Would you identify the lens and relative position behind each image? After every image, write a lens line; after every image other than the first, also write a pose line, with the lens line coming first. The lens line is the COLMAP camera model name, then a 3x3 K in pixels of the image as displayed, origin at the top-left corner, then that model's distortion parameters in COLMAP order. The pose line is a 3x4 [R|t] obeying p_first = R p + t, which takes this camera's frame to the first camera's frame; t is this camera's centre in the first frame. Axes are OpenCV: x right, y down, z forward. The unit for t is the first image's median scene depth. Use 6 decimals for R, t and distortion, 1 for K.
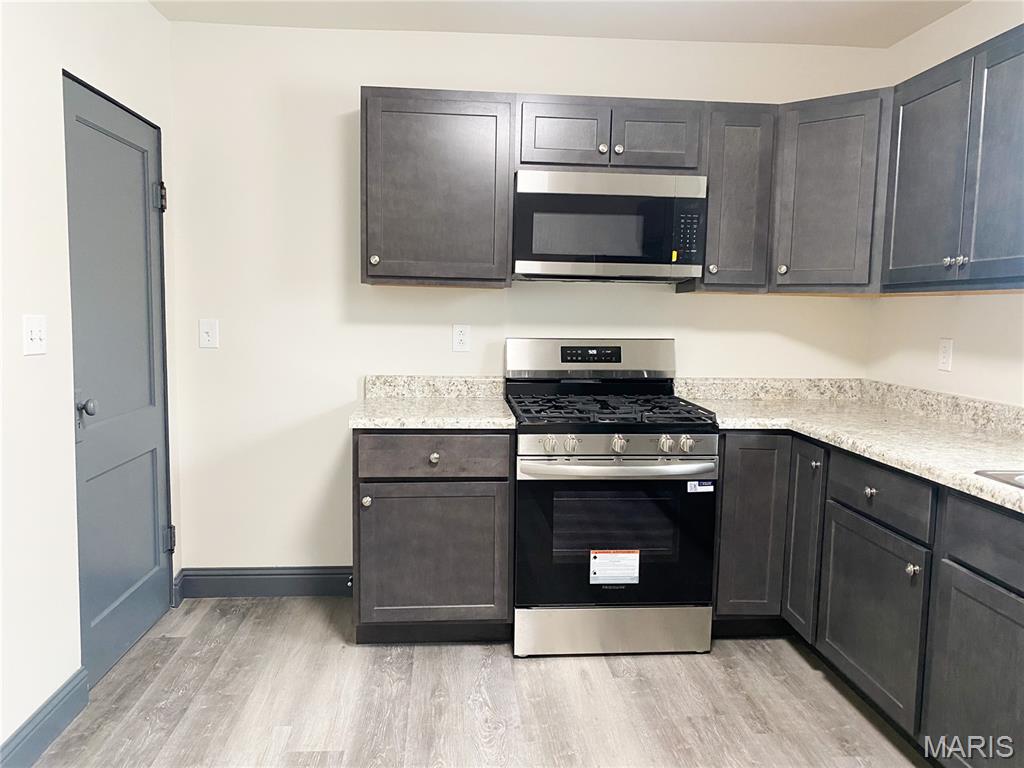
lens RADIAL K [[775.4, 0, 512.0], [0, 775.4, 384.0], [0, 0, 1]] dist [0.073567, -0.095792]
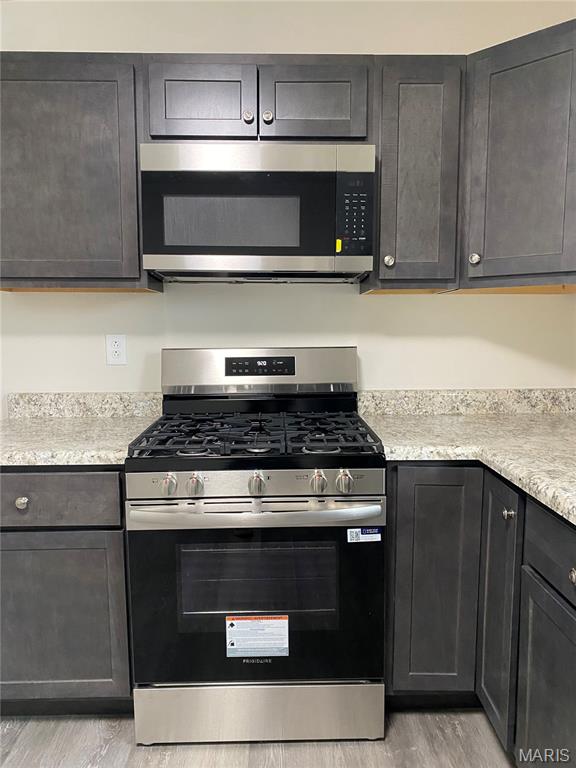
lens RADIAL K [[581.6, 0, 288.0], [0, 581.6, 384.0], [0, 0, 1]] dist [0.073567, -0.095792]
pose [[0.997745, -0.014806, -0.065468, 0.200464], [0.015129, 0.999876, 0.004432, -0.023188], [0.065394, -0.005412, 0.997845, 0.397745]]
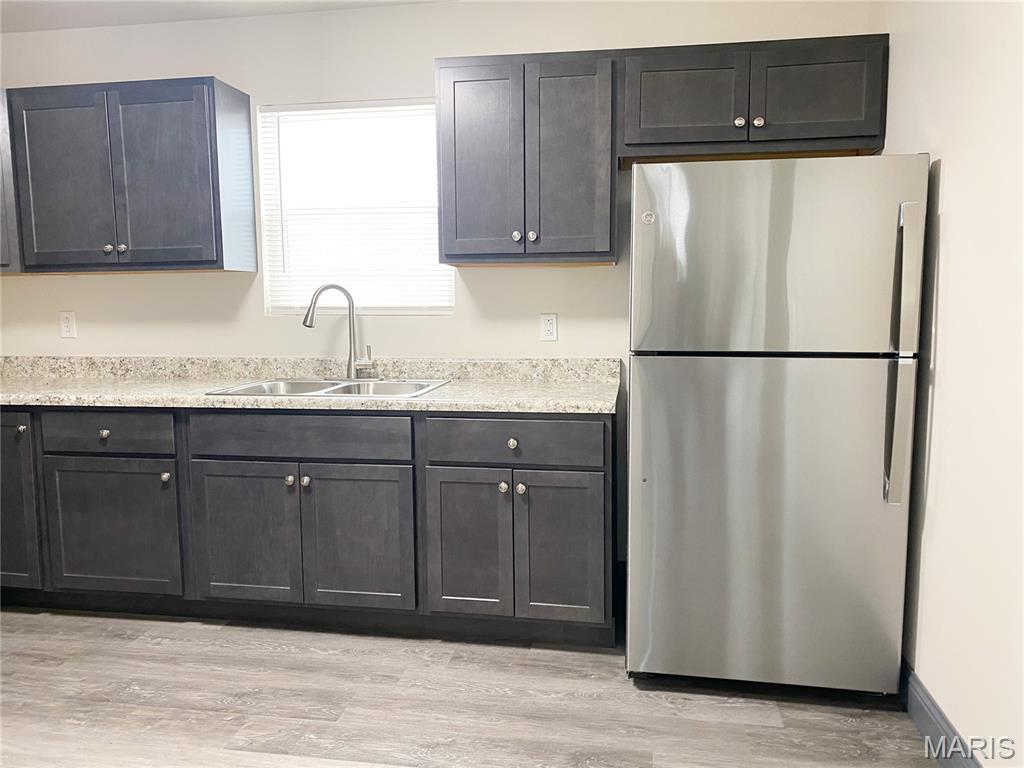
lens RADIAL K [[774.7, 0, 512.0], [0, 774.7, 384.0], [0, 0, 1]] dist [-0.009010, 0.010766]
pose [[0.240069, -0.132853, 0.961622, -0.442227], [0.110794, 0.987868, 0.108820, -0.000822], [-0.964413, 0.080418, 0.251876, 0.053938]]
